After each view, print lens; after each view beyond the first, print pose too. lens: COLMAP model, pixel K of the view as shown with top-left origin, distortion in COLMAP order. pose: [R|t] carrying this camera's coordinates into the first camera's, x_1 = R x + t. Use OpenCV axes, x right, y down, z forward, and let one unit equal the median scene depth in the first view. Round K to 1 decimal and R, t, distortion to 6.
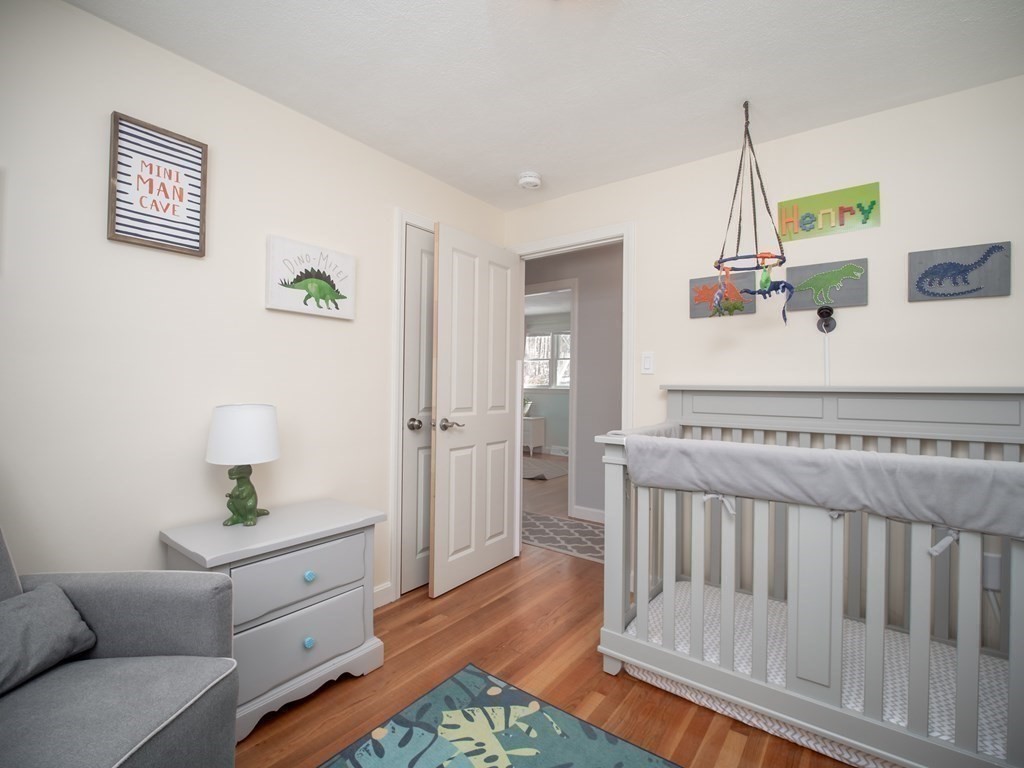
lens RADIAL K [[468.3, 0, 506.6], [0, 468.3, 381.5], [0, 0, 1]] dist [-0.018695, -0.001182]
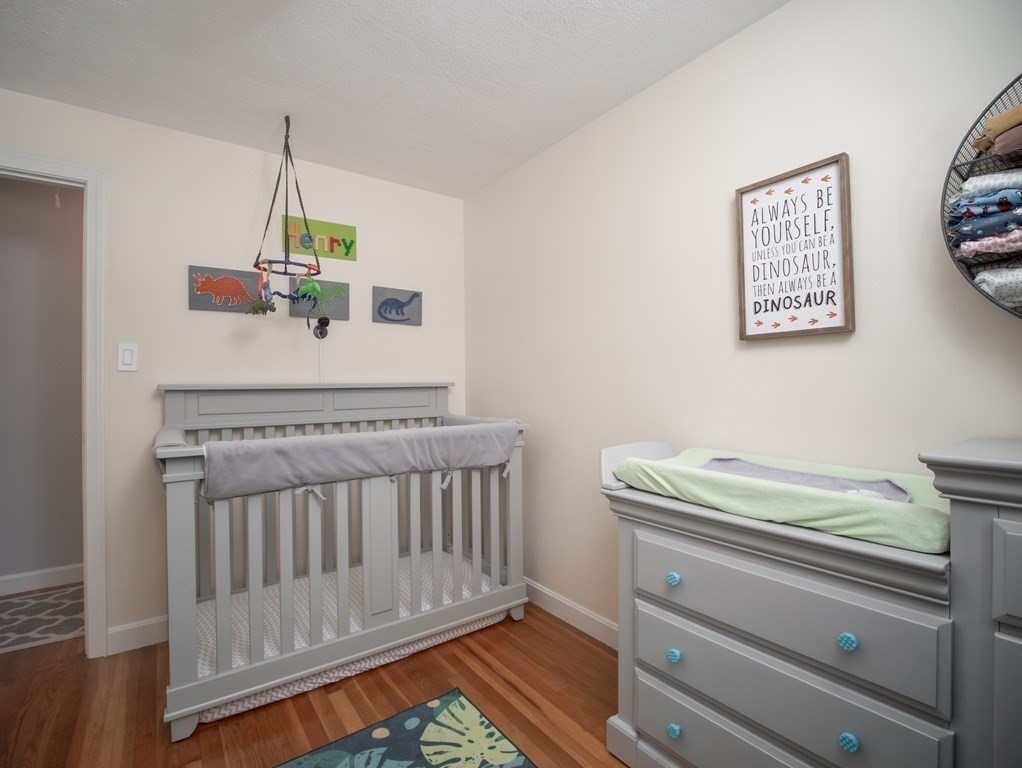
lens RADIAL K [[477.6, 0, 506.7], [0, 477.6, 383.4], [0, 0, 1]] dist [-0.018426, -0.000331]
pose [[0.289785, -0.008516, 0.957054, -0.423696], [0.004018, 0.999962, 0.007681, 0.001605], [-0.957083, 0.001620, 0.289808, 0.233857]]
